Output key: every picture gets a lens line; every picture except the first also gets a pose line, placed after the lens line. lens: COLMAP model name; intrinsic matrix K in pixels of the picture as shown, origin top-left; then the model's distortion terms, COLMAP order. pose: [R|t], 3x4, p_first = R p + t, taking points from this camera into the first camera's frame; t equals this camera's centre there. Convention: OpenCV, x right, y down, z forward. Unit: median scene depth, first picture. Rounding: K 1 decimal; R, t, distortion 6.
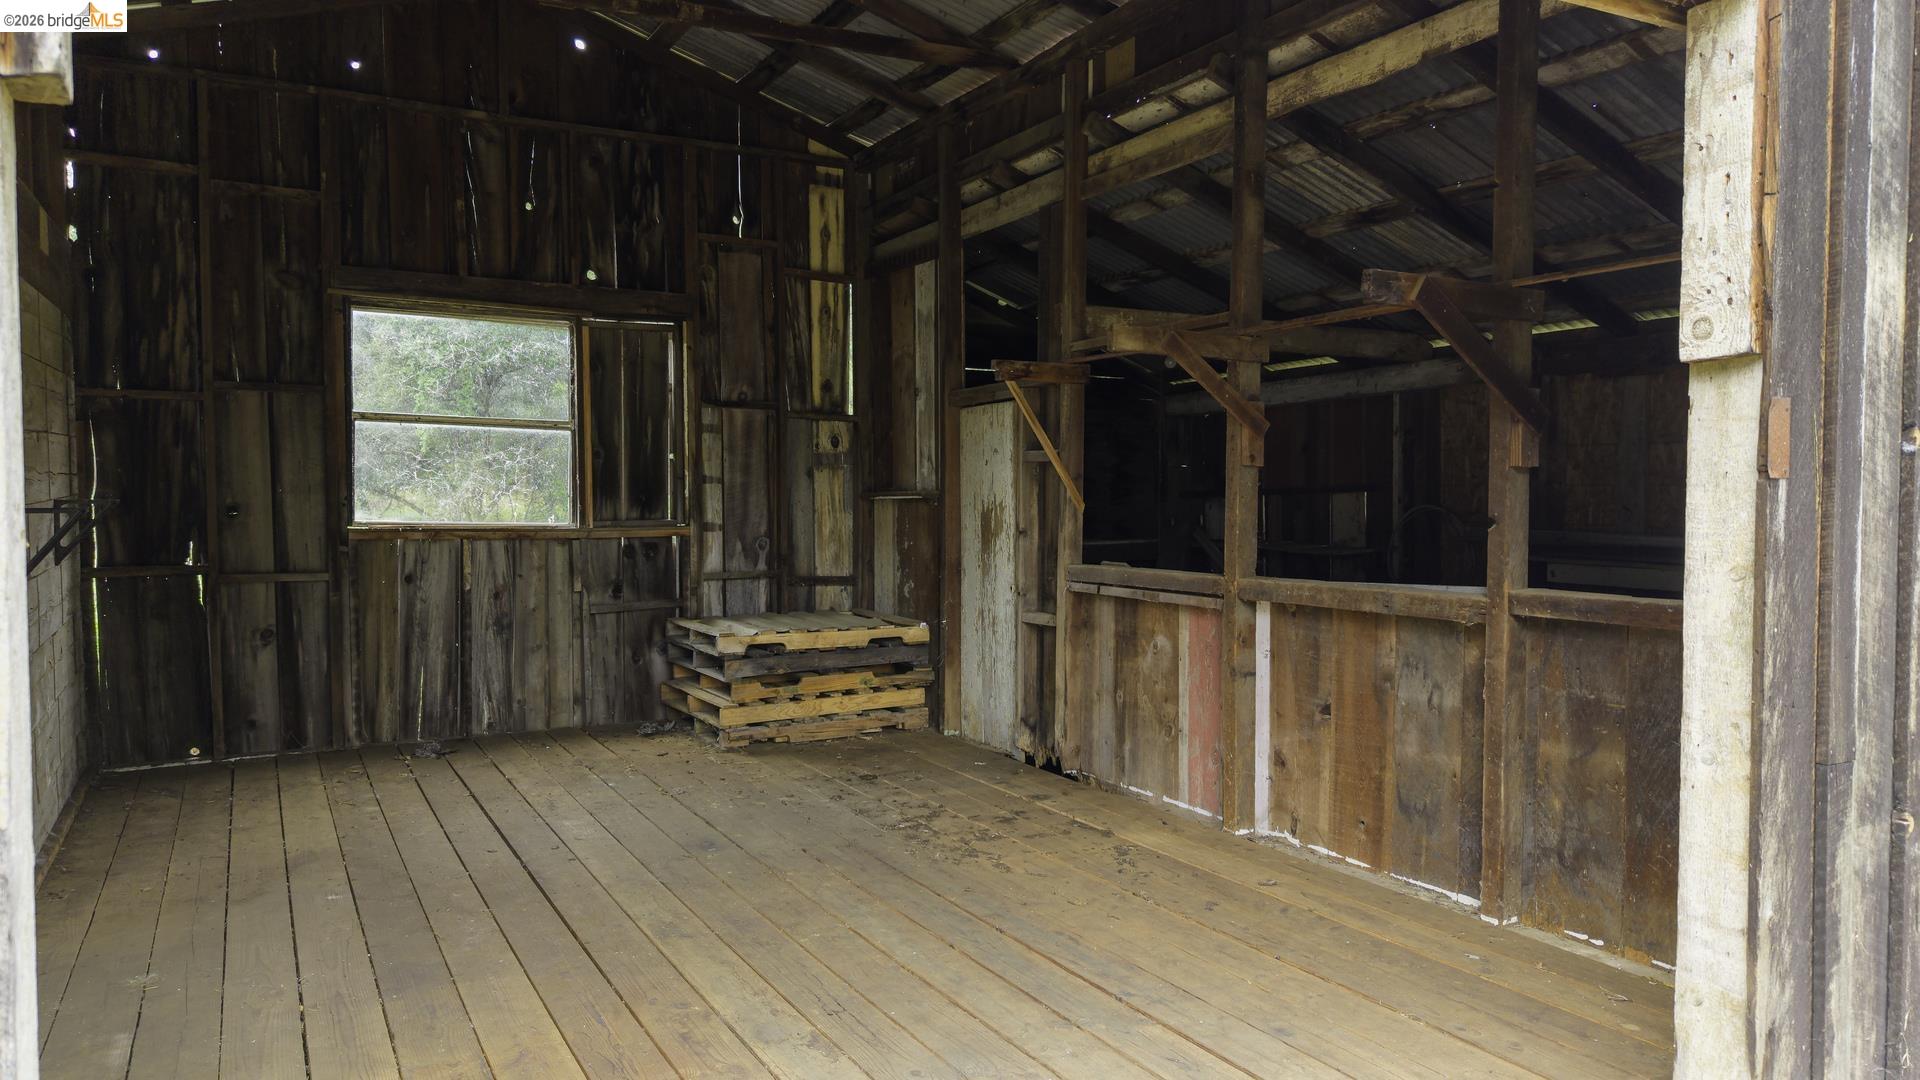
lens RADIAL K [[1282.2, 0, 960.0], [0, 1282.2, 540.0], [0, 0, 1]] dist [0.068423, -0.075396]
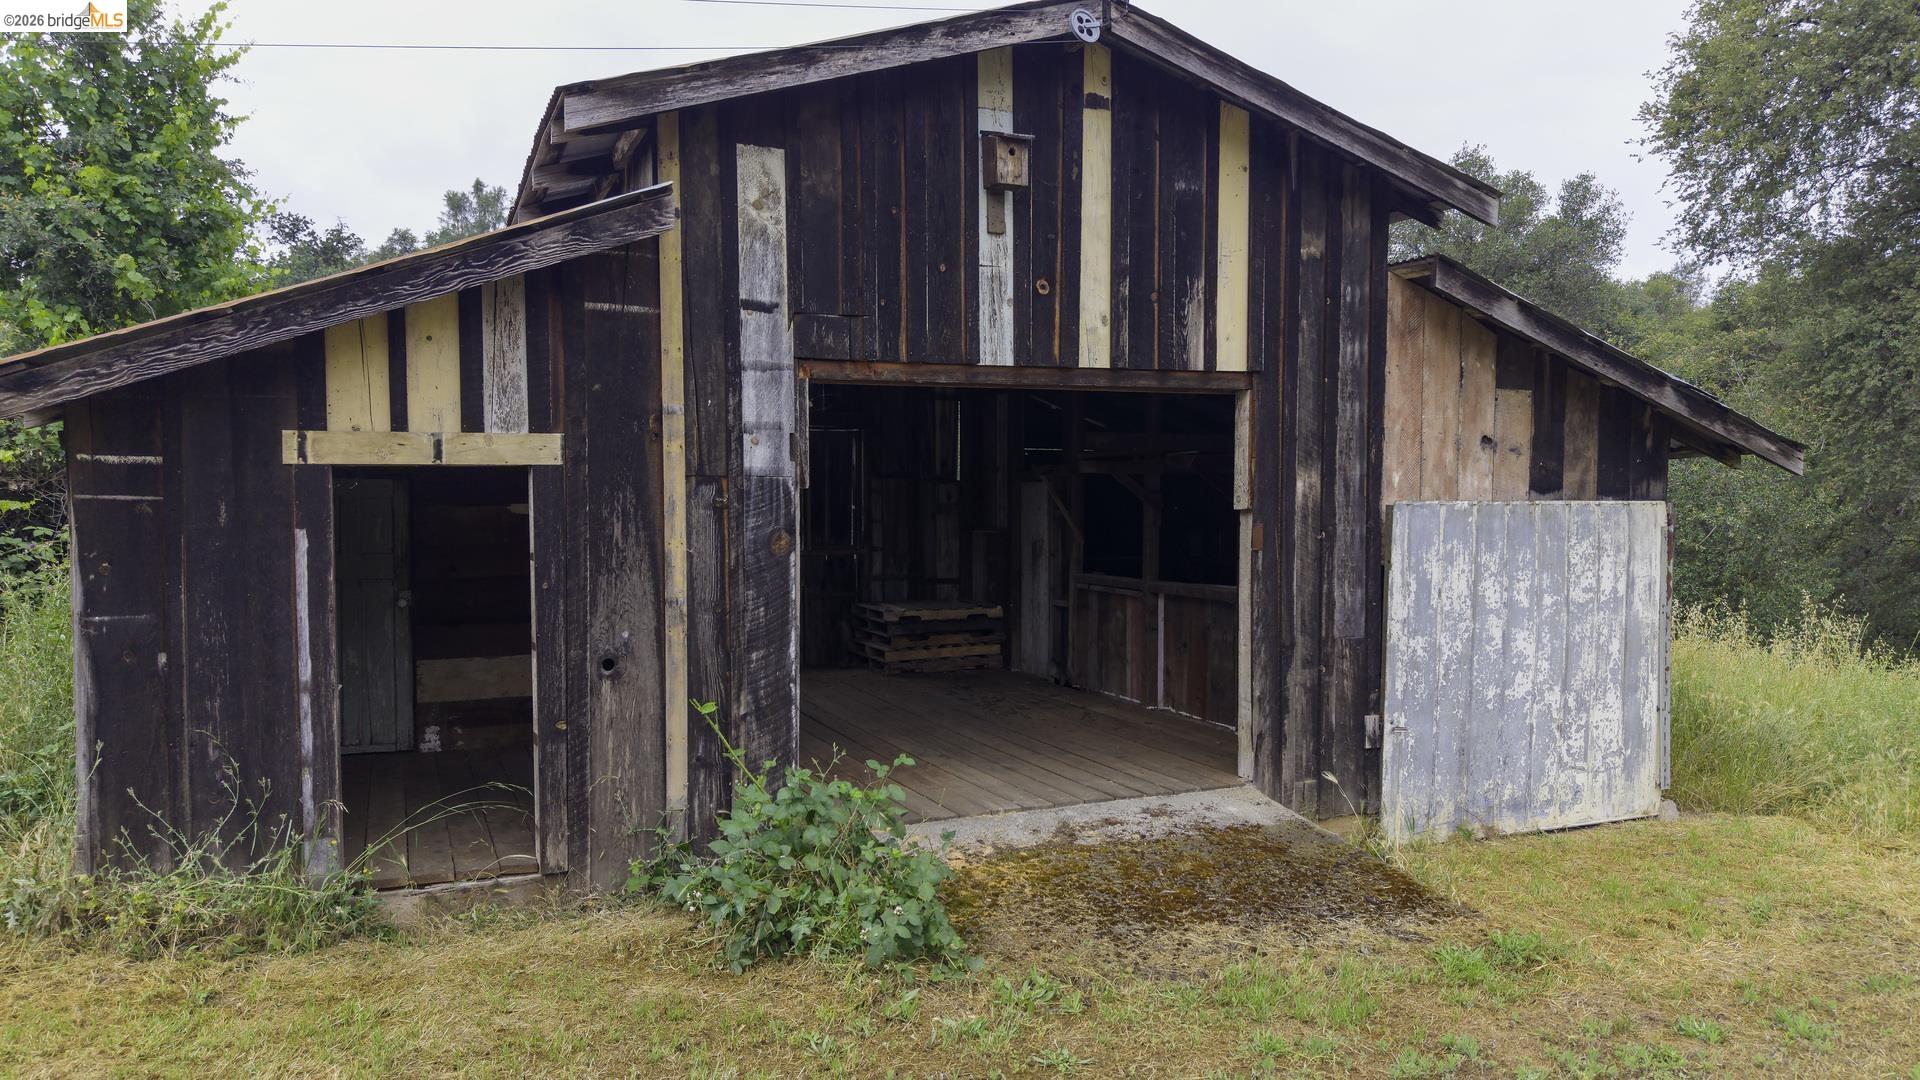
lens RADIAL K [[1282.2, 0, 960.0], [0, 1282.2, 540.0], [0, 0, 1]] dist [0.068423, -0.075396]
pose [[0.996168, 0.003584, -0.087391, 0.073878], [-0.003568, 0.999994, 0.000331, -0.026190], [0.087392, -0.000018, 0.996174, -0.774001]]
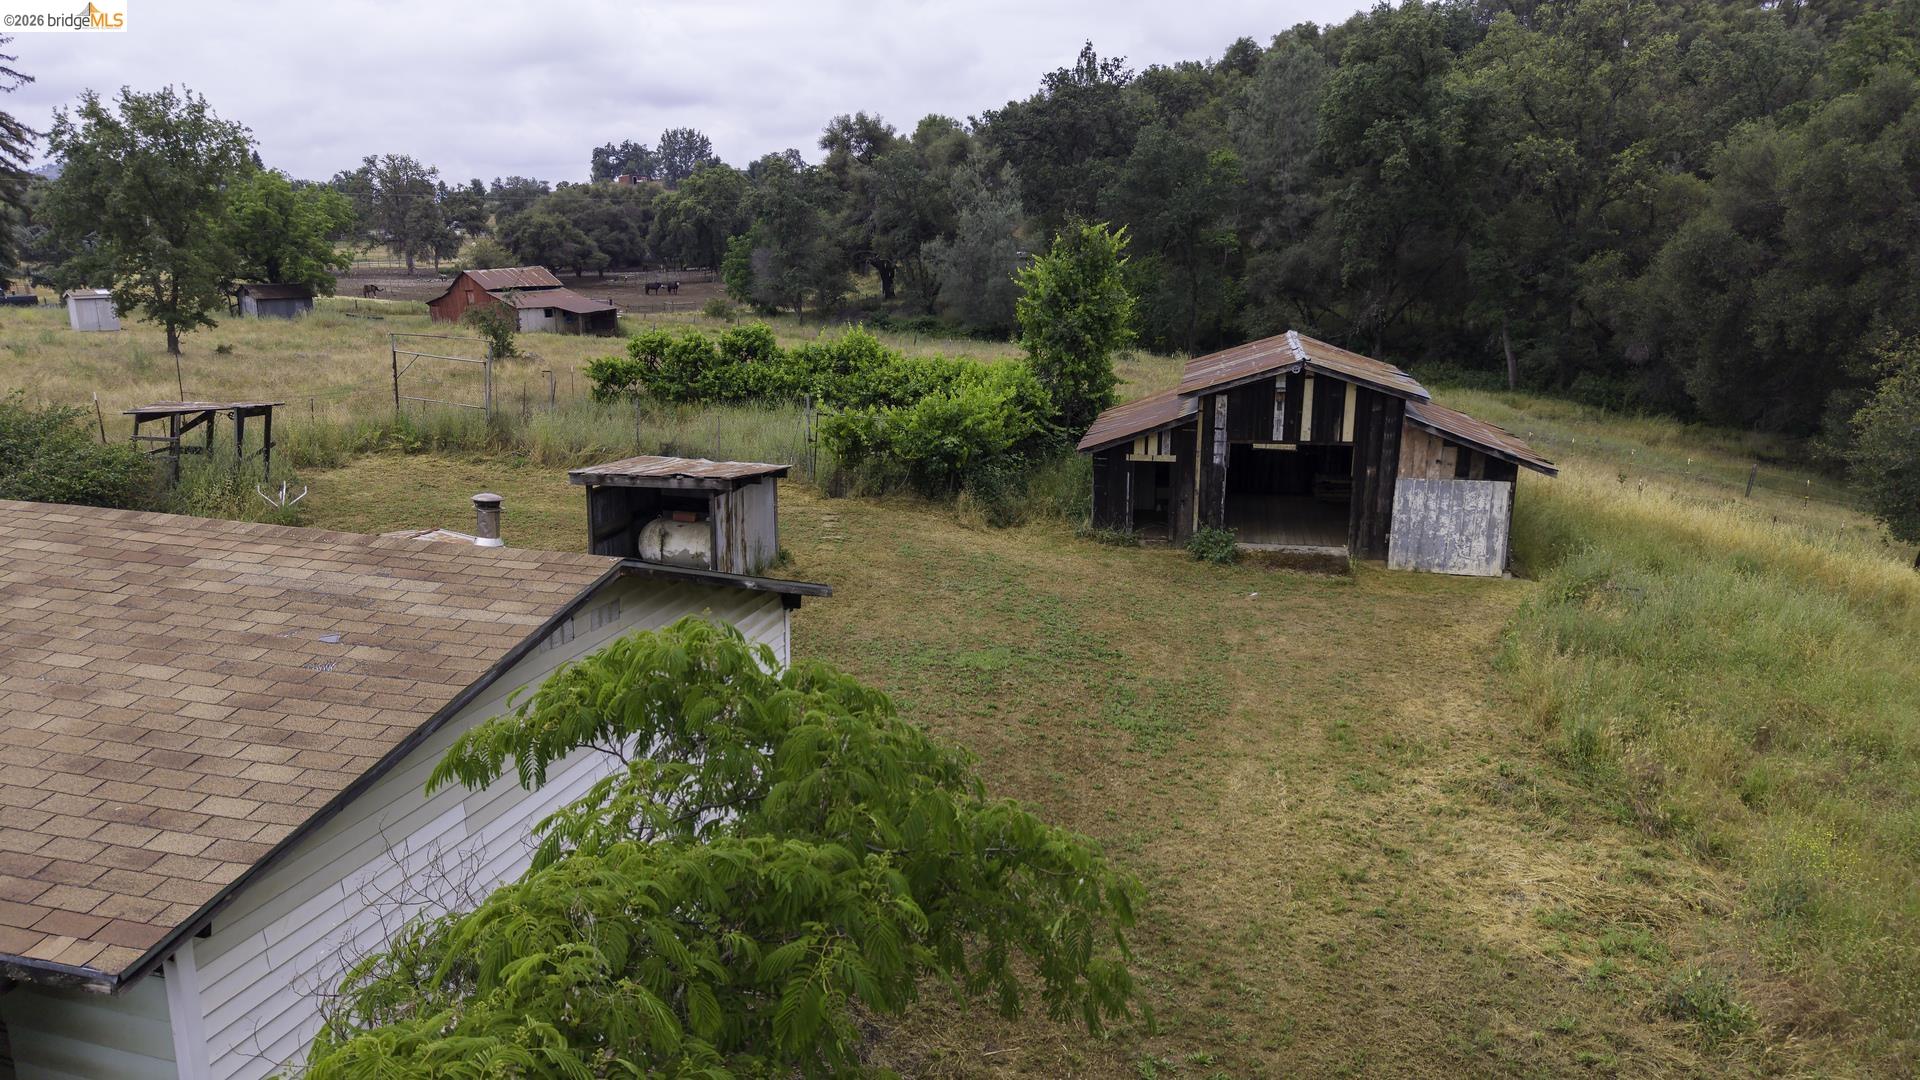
lens RADIAL K [[1282.2, 0, 960.0], [0, 1282.2, 540.0], [0, 0, 1]] dist [0.068423, -0.075396]
pose [[0.762052, 0.149364, -0.630053, 1.985191], [-0.026343, 0.979377, 0.200315, -0.678813], [0.646980, -0.136053, 0.750271, -3.750751]]
